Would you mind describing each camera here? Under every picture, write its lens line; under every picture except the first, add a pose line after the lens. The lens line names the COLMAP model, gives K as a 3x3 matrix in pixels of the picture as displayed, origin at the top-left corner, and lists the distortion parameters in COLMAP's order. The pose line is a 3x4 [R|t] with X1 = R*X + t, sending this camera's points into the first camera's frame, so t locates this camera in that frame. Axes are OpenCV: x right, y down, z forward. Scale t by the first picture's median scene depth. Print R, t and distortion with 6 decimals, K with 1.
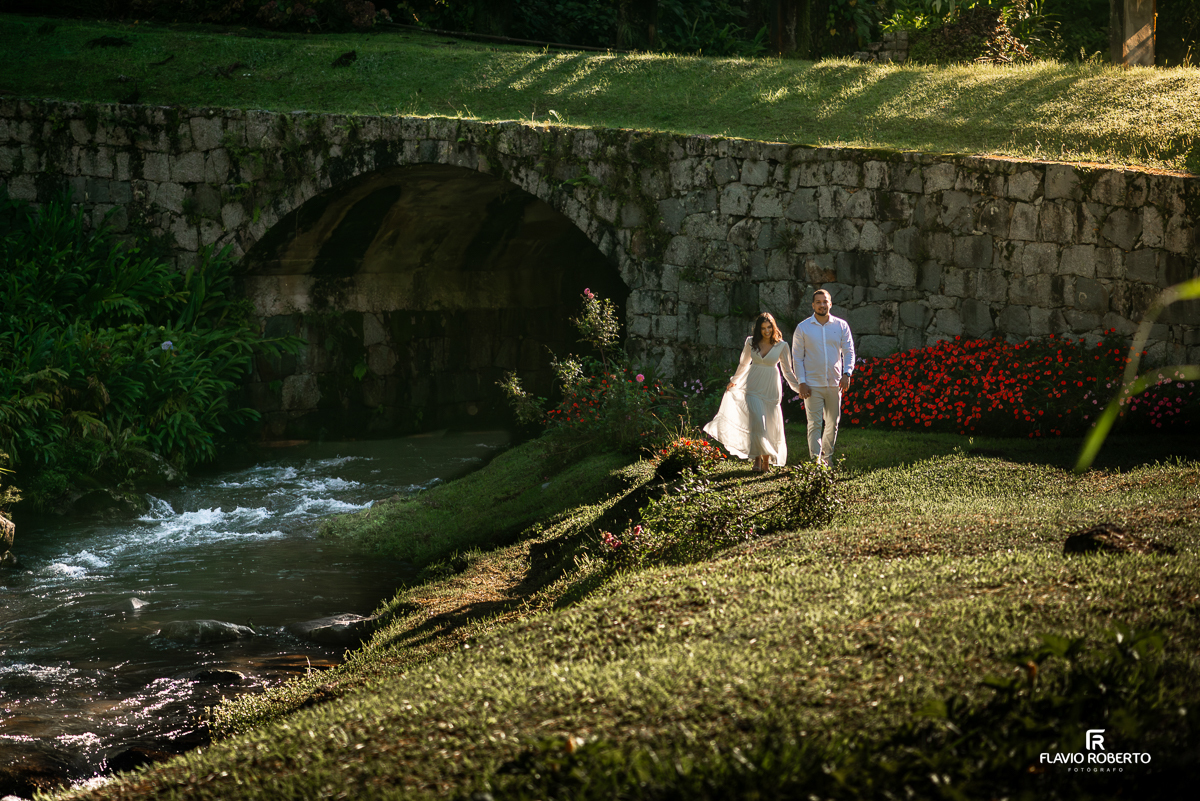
lens RADIAL K [[3589.6, 0, 600.0], [0, 3589.6, 400.5], [0, 0, 1]] dist [-0.021920, 0.605374]
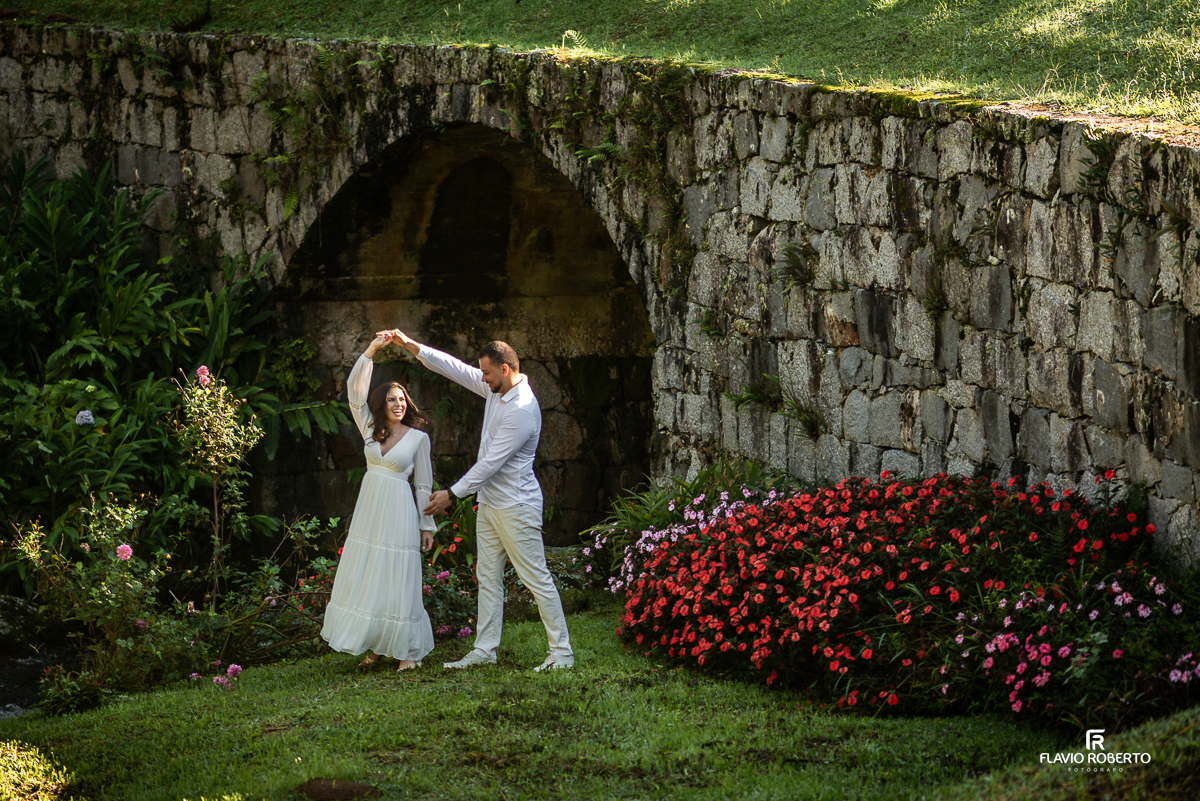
lens RADIAL K [[3854.0, 0, 600.0], [0, 3854.0, 400.5], [0, 0, 1]] dist [0.016802, 0.518532]
pose [[0.907269, 0.020917, -0.420030, 0.261981], [-0.015770, 0.999752, 0.015723, -0.032342], [0.420254, -0.007641, 0.907374, 0.455854]]
